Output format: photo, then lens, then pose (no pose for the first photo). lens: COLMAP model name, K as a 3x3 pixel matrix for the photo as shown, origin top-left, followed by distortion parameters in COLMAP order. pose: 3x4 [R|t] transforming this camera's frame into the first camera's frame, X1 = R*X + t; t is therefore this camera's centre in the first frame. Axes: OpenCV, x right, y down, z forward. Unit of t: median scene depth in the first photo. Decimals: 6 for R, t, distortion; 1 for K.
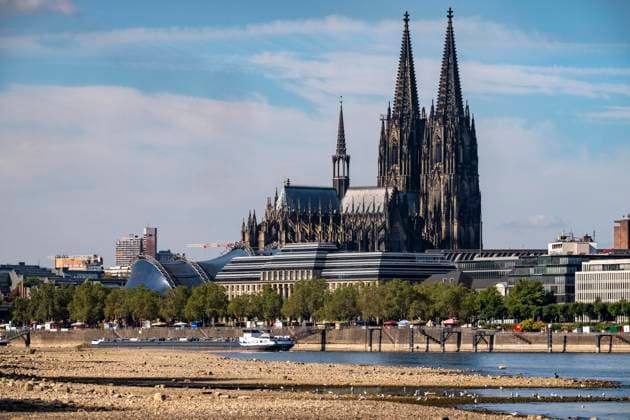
lens RADIAL K [[4391.5, 0, 315.4], [0, 4391.5, 209.9], [0, 0, 1]] dist [0.182934, 26.771628]
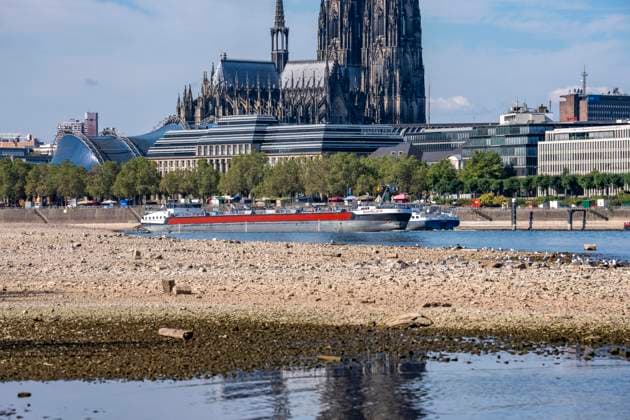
lens RADIAL K [[2926.6, 0, 312.2], [0, 2926.6, 208.0], [0, 0, 1]] dist [1.603606, 4.457305]
pose [[0.999768, -0.005740, 0.020746, -0.000673], [0.005270, 0.999730, 0.022622, 0.013266], [-0.020870, -0.022507, 0.999529, 0.373435]]
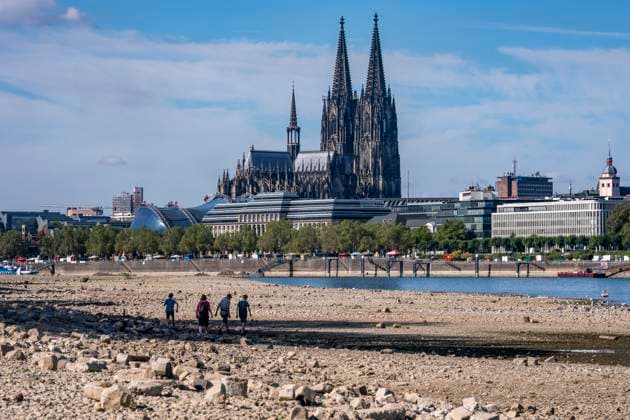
lens RADIAL K [[2429.1, 0, 312.2], [0, 2429.1, 209.4], [0, 0, 1]] dist [0.972977, 3.164875]
pose [[0.998667, -0.004951, 0.051369, -0.027361], [0.004708, 0.999977, 0.004836, 0.009102], [-0.051392, -0.004588, 0.998668, 0.293463]]
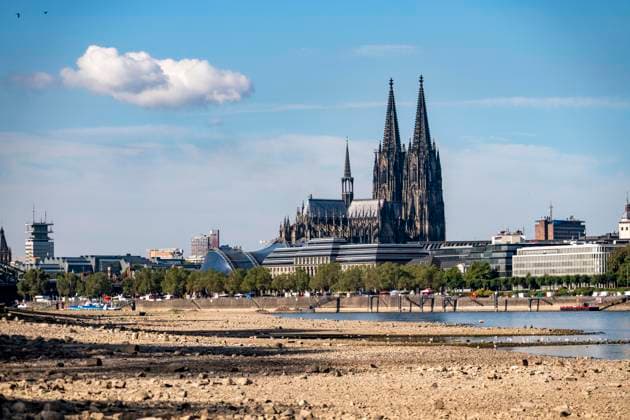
lens RADIAL K [[2897.1, 0, 315.5], [0, 2897.1, 210.0], [0, 0, 1]] dist [-0.091333, 5.725614]
pose [[0.999932, -0.011505, 0.001854, -0.006996], [0.011512, 0.999926, -0.003899, 0.001992], [-0.001809, 0.003920, 0.999991, 0.046049]]
